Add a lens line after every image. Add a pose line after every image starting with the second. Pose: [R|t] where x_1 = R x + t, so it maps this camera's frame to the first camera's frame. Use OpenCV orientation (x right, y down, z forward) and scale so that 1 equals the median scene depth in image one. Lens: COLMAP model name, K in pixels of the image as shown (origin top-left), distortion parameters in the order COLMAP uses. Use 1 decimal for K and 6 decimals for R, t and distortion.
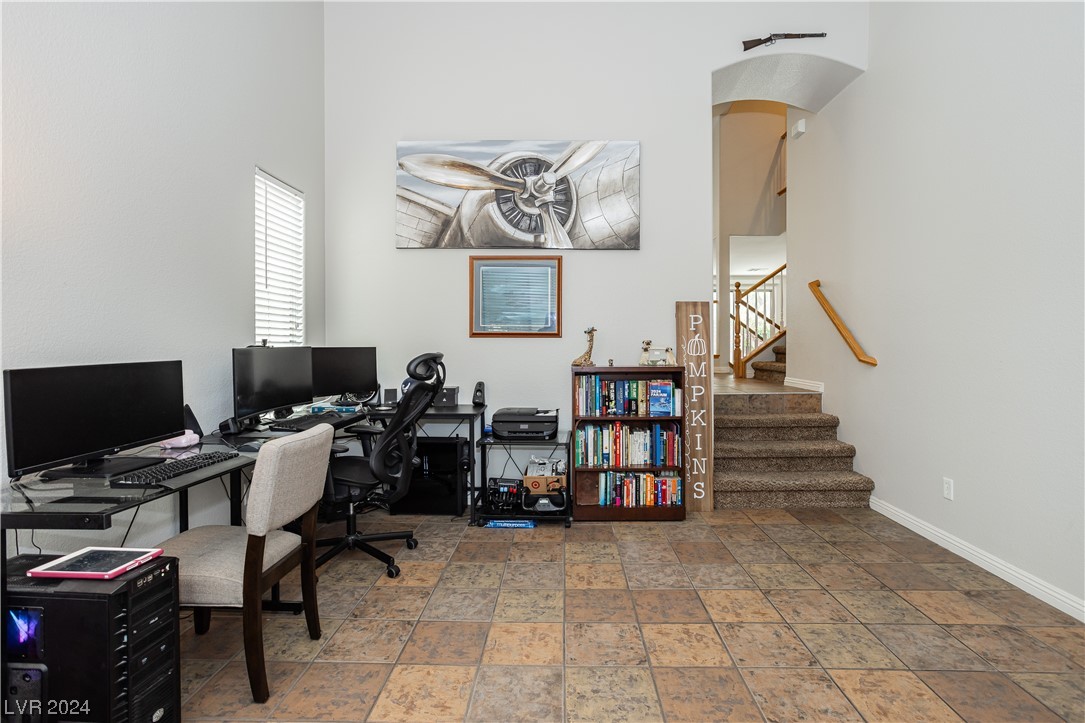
lens RADIAL K [[526.1, 0, 548.8], [0, 526.1, 364.2], [0, 0, 1]] dist [-0.021861, 0.000736]
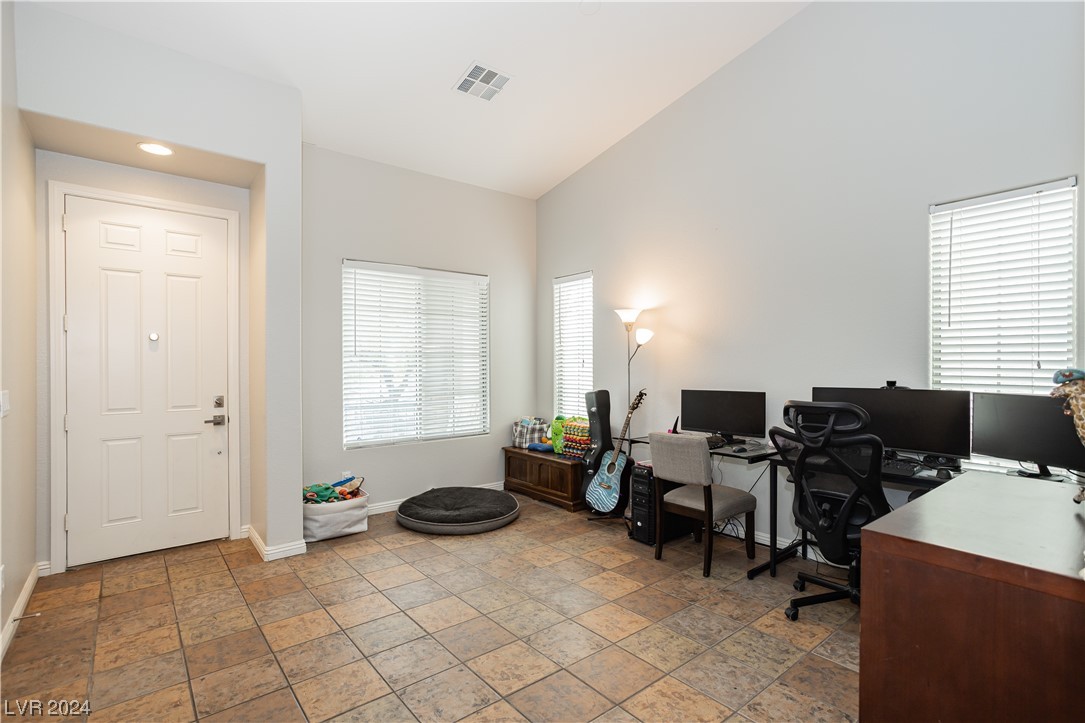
lens RADIAL K [[526.1, 0, 548.8], [0, 526.1, 364.2], [0, 0, 1]] dist [-0.021861, 0.000736]
pose [[-0.751711, 0.001233, -0.659492, 0.888629], [-0.019659, 0.999512, 0.024276, -0.122270], [0.659200, 0.031213, -0.751320, 1.782088]]
